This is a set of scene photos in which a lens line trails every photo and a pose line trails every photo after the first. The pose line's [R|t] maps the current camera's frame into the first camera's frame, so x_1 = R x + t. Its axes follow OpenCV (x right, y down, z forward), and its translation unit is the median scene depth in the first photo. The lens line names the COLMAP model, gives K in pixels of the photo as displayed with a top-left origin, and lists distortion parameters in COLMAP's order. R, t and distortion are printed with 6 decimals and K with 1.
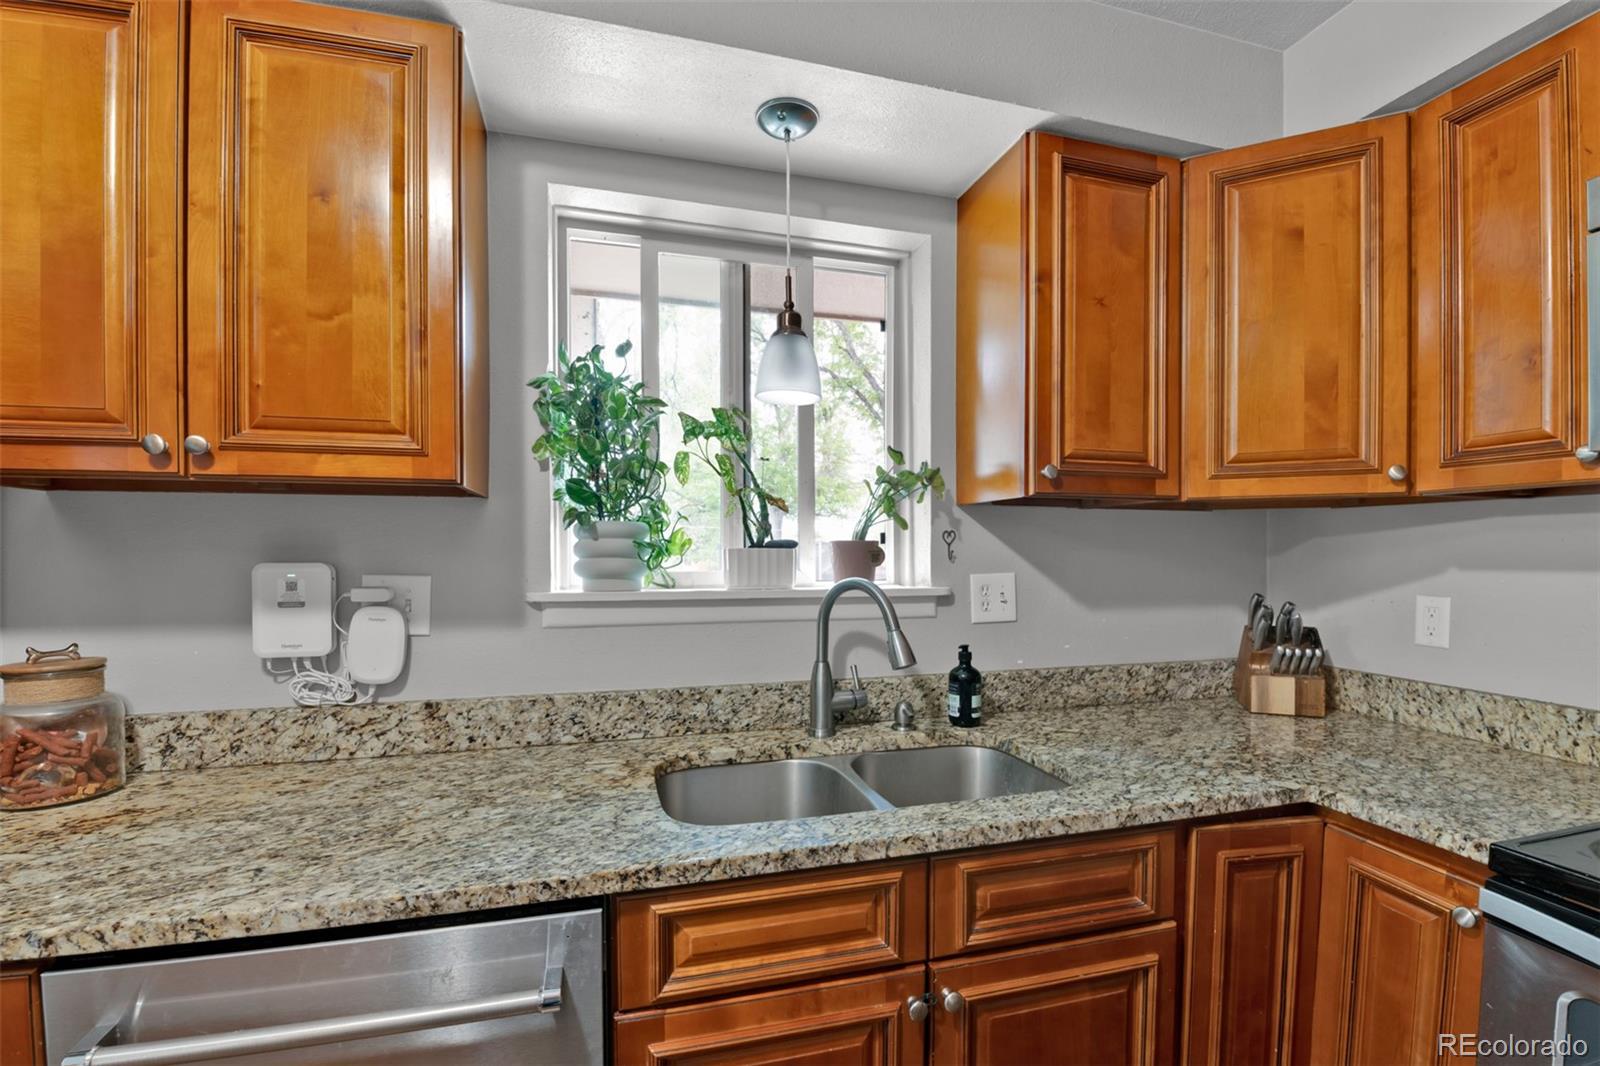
lens RADIAL K [[704.4, 0, 805.7], [0, 704.4, 561.3], [0, 0, 1]] dist [-0.003235, -0.008717]
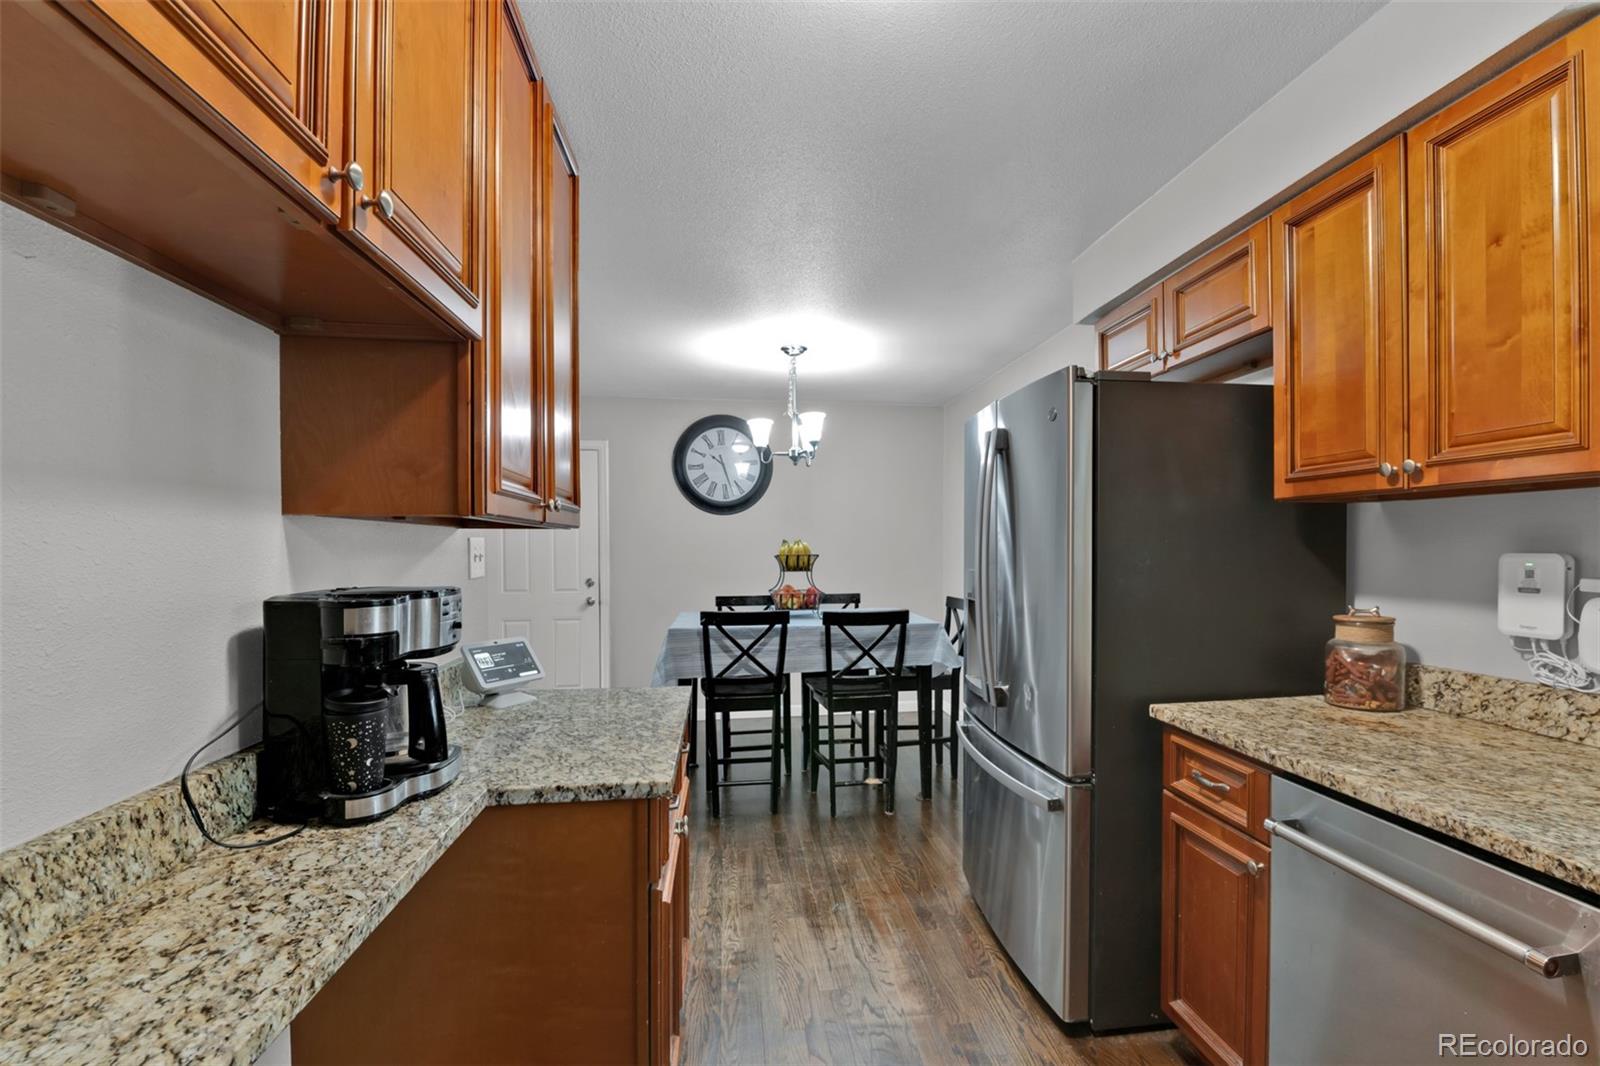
lens RADIAL K [[704.4, 0, 805.7], [0, 704.4, 561.3], [0, 0, 1]] dist [-0.003235, -0.008717]
pose [[-0.159879, 0.021596, -0.986900, 0.638305], [-0.007277, 0.999708, 0.023055, -0.002359], [0.987110, 0.010868, -0.159676, 0.040750]]
